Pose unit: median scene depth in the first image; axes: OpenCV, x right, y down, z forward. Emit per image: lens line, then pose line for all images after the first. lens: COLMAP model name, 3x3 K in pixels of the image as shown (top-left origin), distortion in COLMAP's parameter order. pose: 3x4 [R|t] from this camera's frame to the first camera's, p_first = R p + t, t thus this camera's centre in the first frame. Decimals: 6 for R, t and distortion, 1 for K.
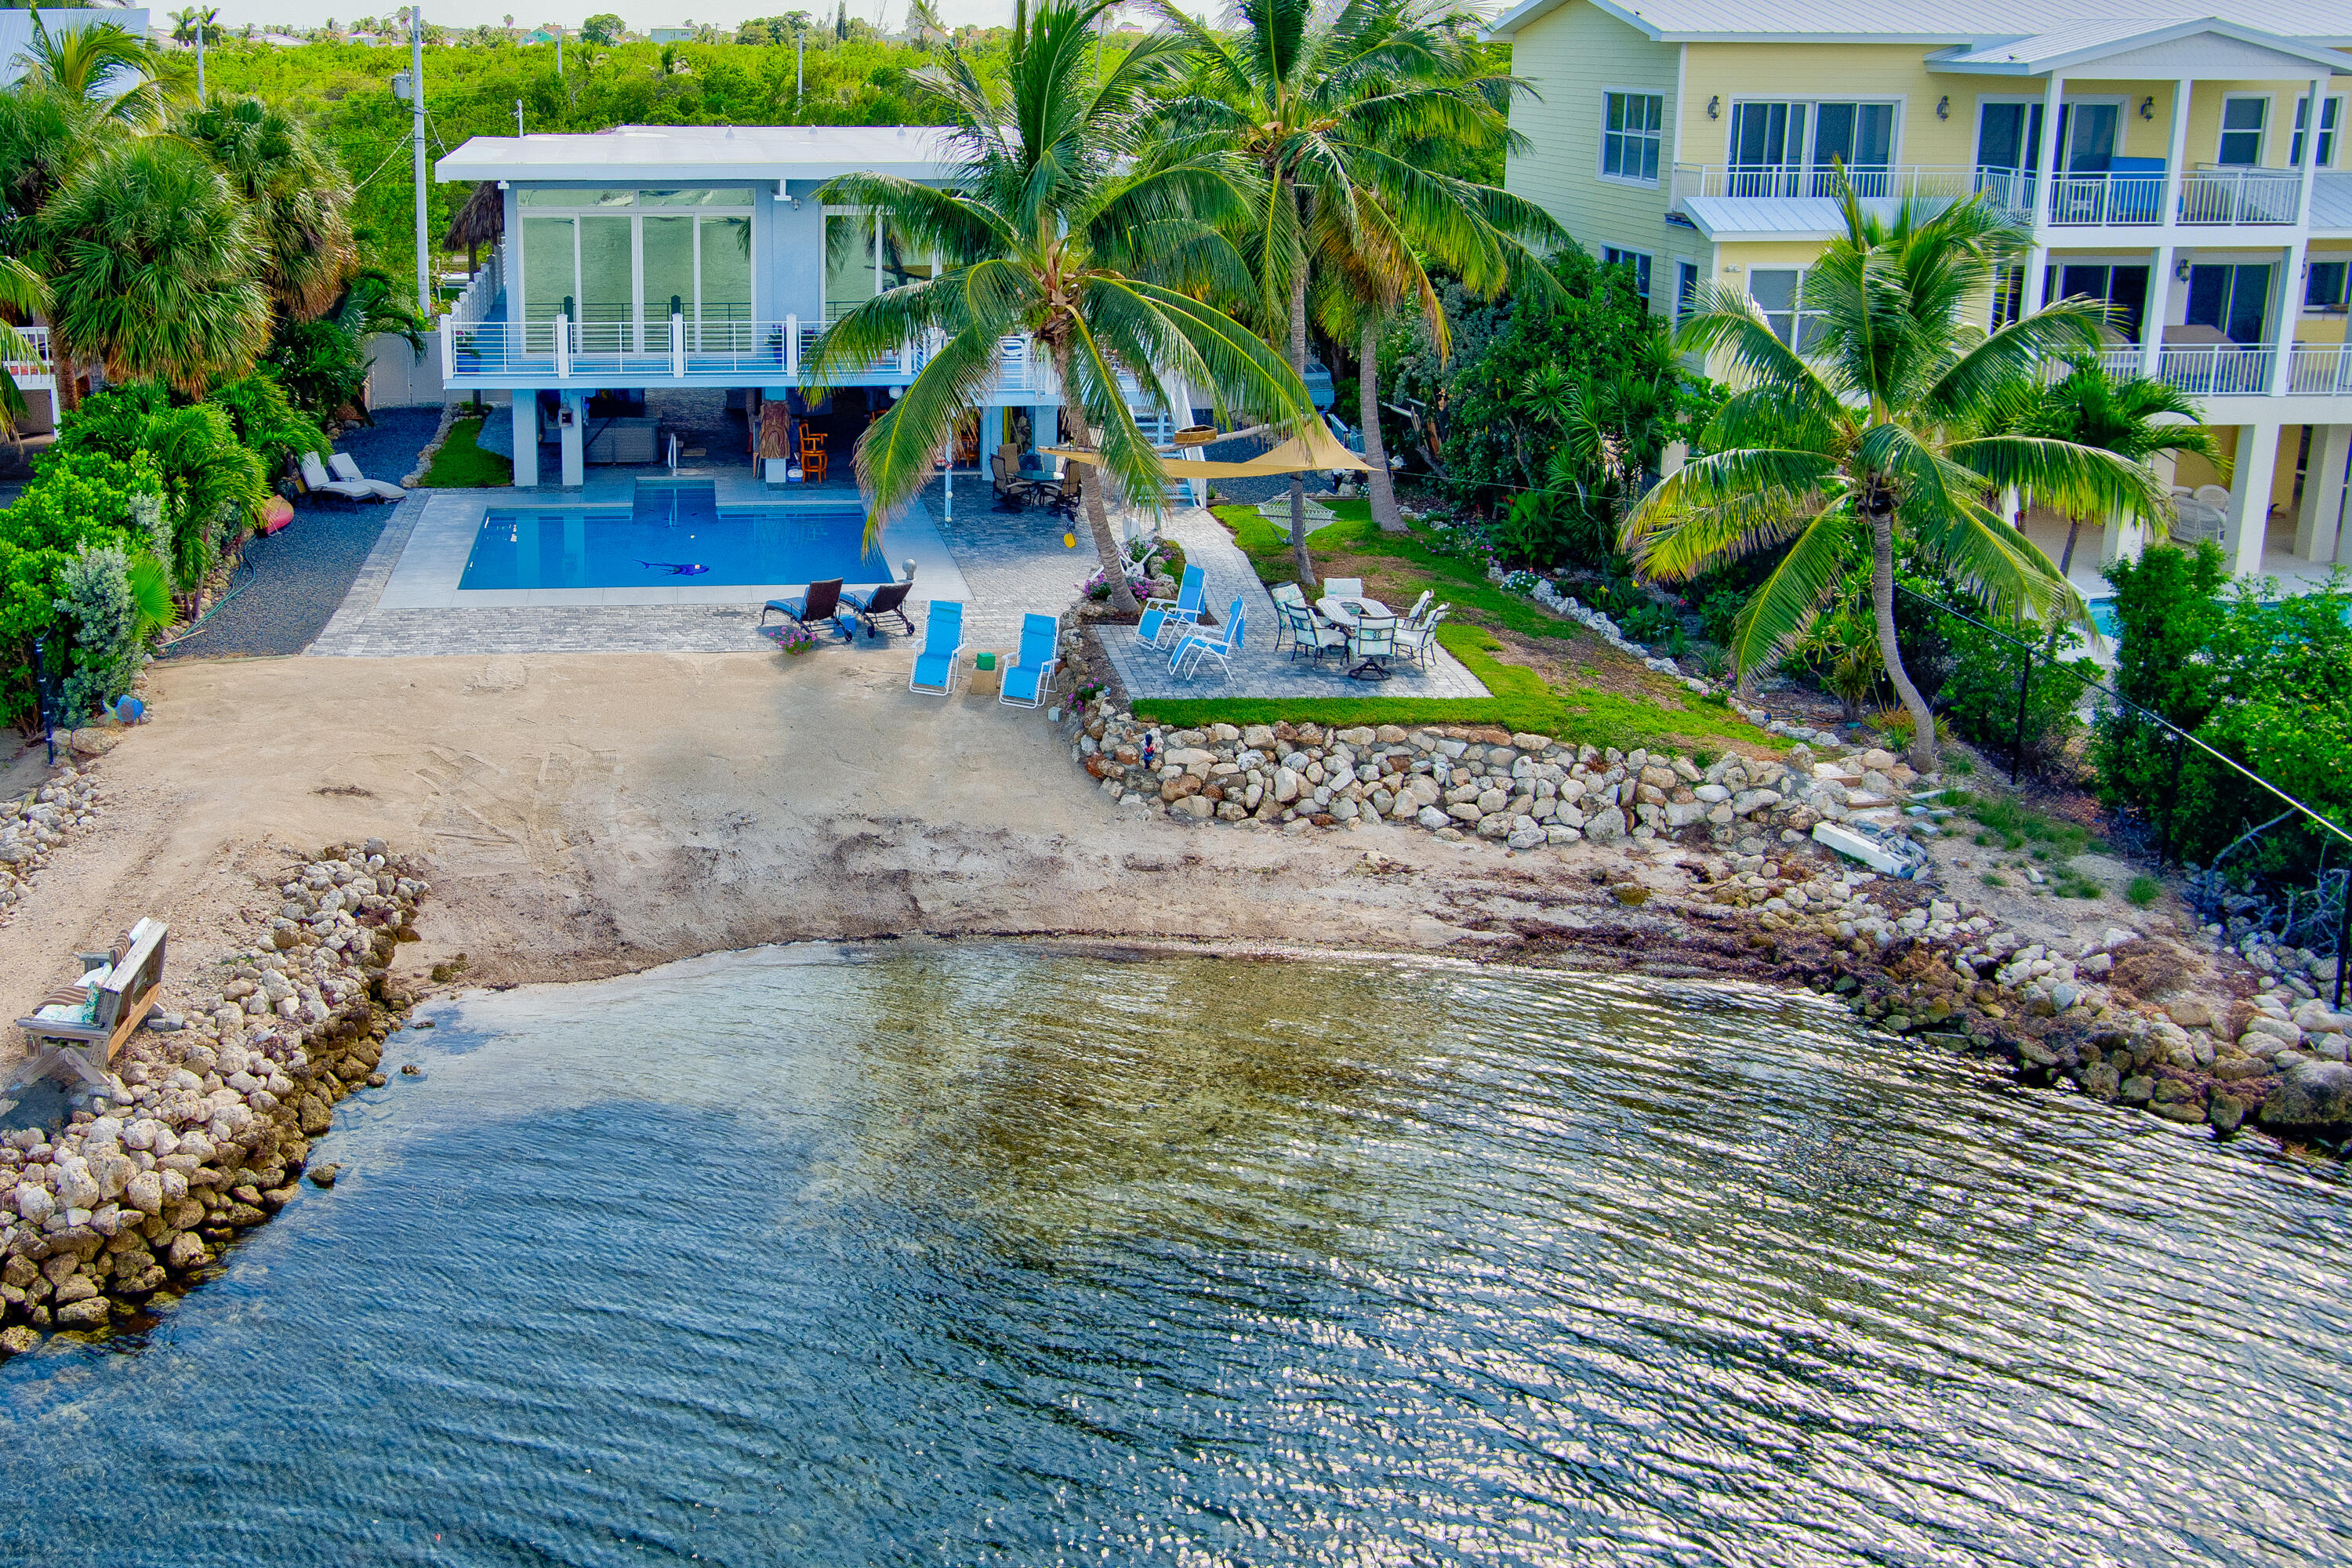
lens RADIAL K [[5556.2, 0, 1176.0], [0, 5556.2, 784.0], [0, 0, 1]] dist [-0.156269, 0.596749]
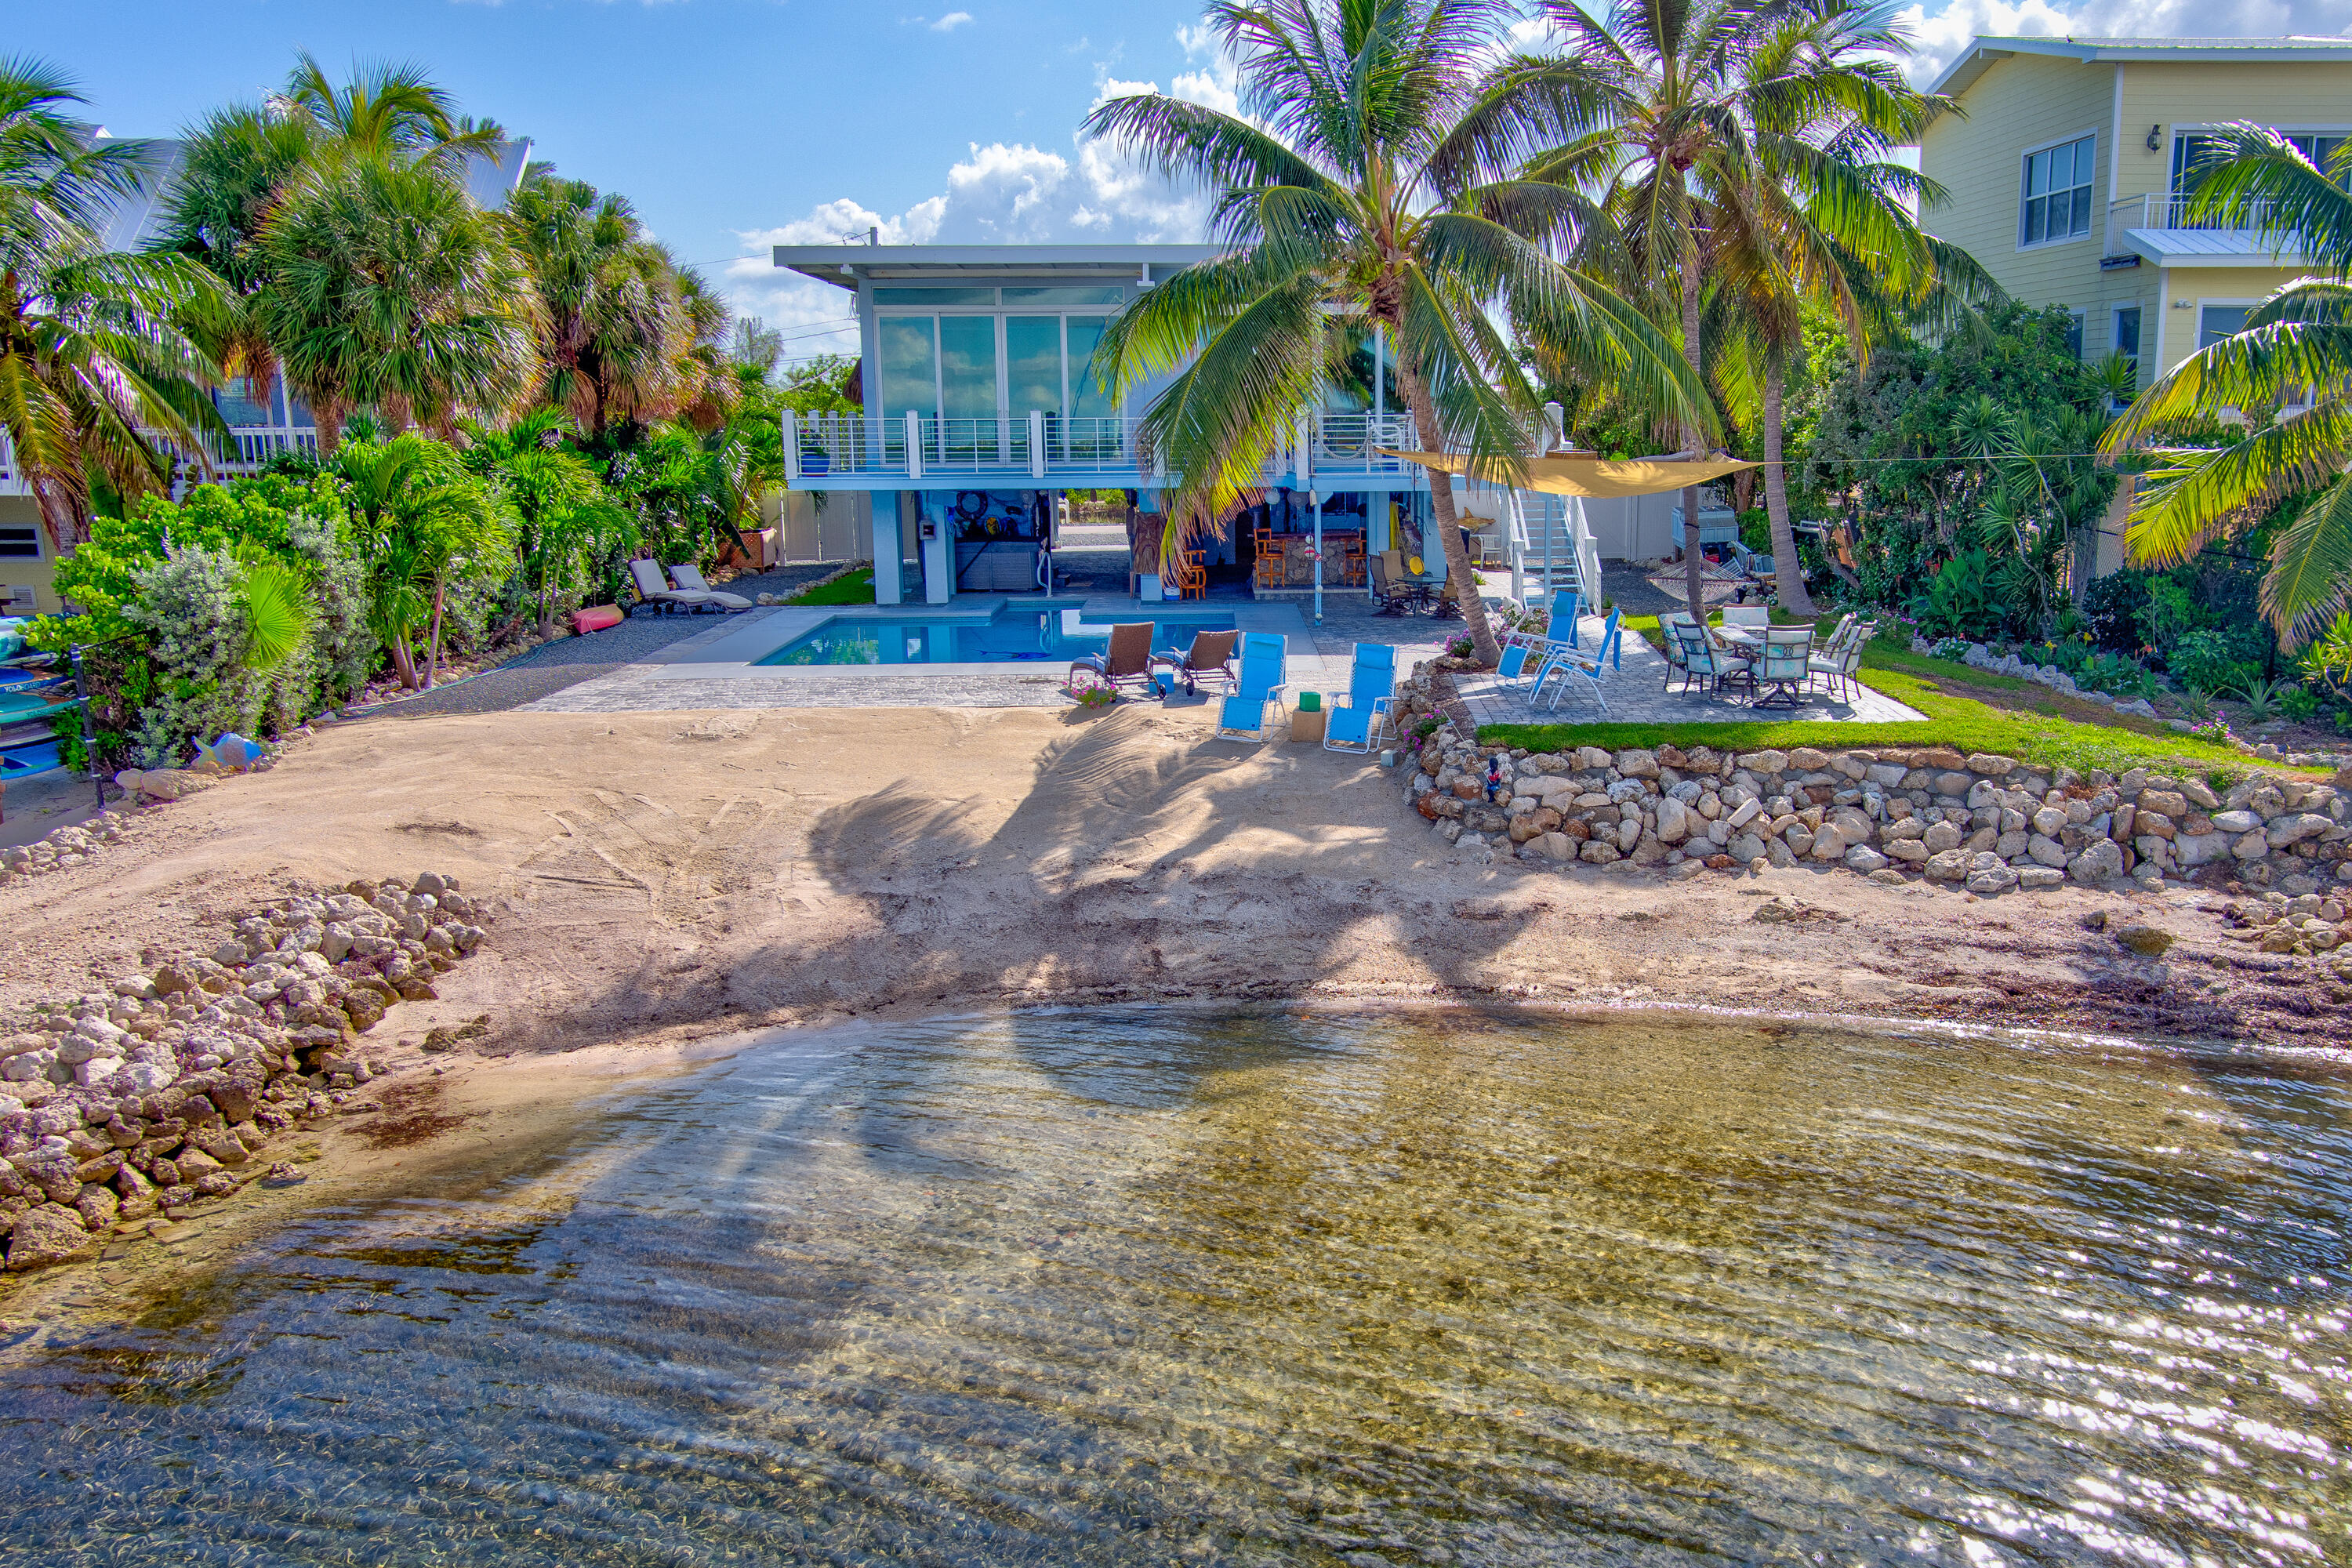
lens RADIAL K [[5556.2, 0, 1176.0], [0, 5556.2, 784.0], [0, 0, 1]] dist [-0.156269, 0.596749]
pose [[0.997331, -0.006173, -0.072754, 0.007287], [0.004222, 0.999628, -0.026937, 0.015462], [0.072893, 0.026558, 0.996986, 0.229762]]
